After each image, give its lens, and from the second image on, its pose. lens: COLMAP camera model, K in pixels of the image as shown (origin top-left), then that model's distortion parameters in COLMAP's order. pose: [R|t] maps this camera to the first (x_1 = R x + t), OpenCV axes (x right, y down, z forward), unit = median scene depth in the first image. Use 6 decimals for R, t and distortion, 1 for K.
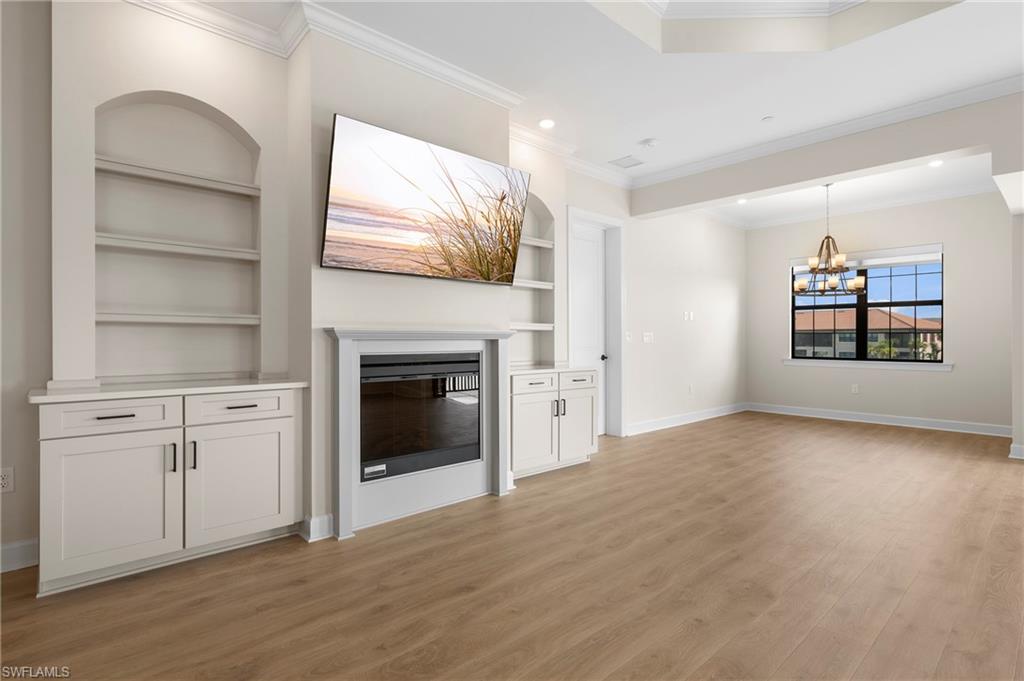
lens RADIAL K [[513.3, 0, 509.6], [0, 513.3, 336.5], [0, 0, 1]] dist [-0.002536, -0.001039]
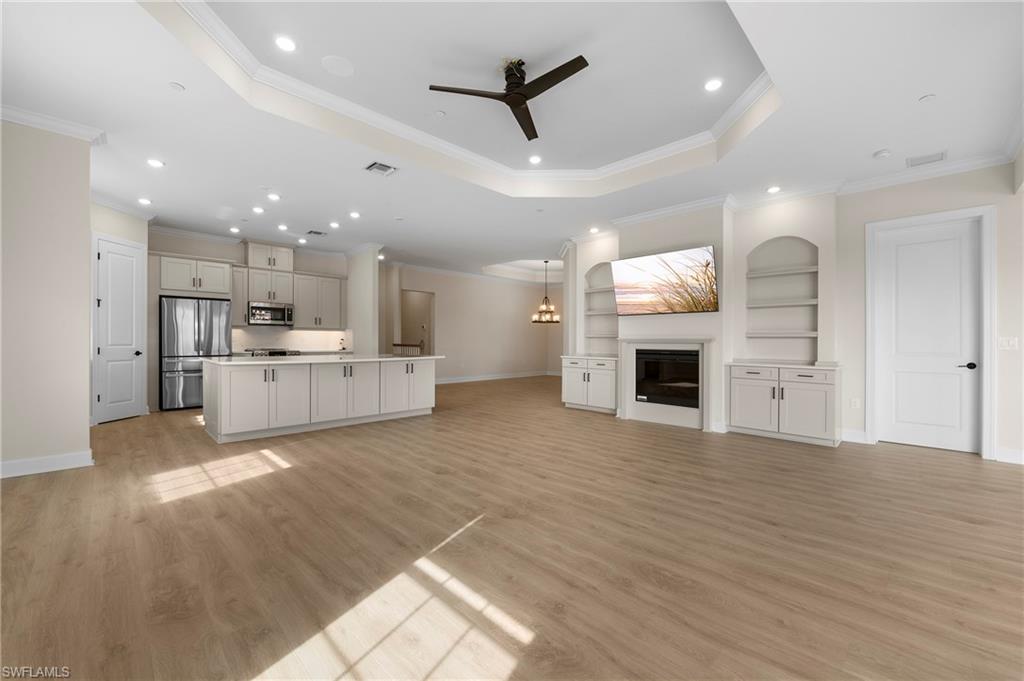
lens RADIAL K [[409.8, 0, 515.9], [0, 409.8, 342.1], [0, 0, 1]] dist [-0.009120, -0.000438]
pose [[0.052399, 0.000104, -0.998626, 1.369202], [-0.004021, 0.999992, -0.000107, 0.004696], [0.998618, 0.004021, 0.052399, 0.275033]]
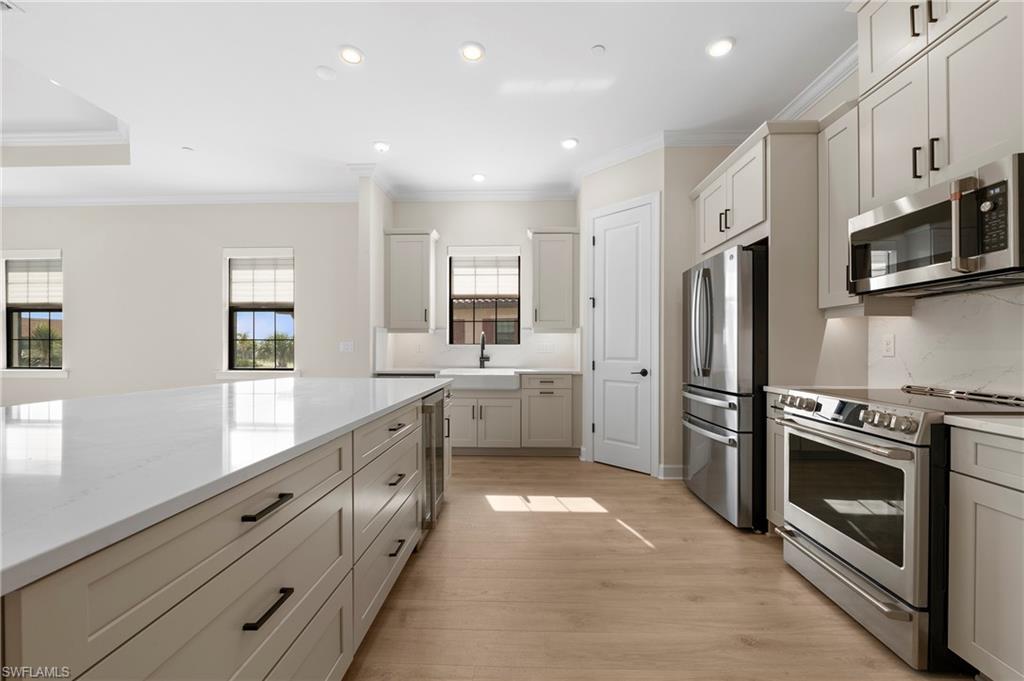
lens RADIAL K [[414.7, 0, 513.1], [0, 414.7, 344.0], [0, 0, 1]] dist [0.009446, -0.006283]
pose [[-0.715879, 0.001682, 0.698223, -0.785211], [-0.006853, 0.999932, -0.009436, -0.004549], [-0.698191, -0.011540, -0.715819, -0.183727]]
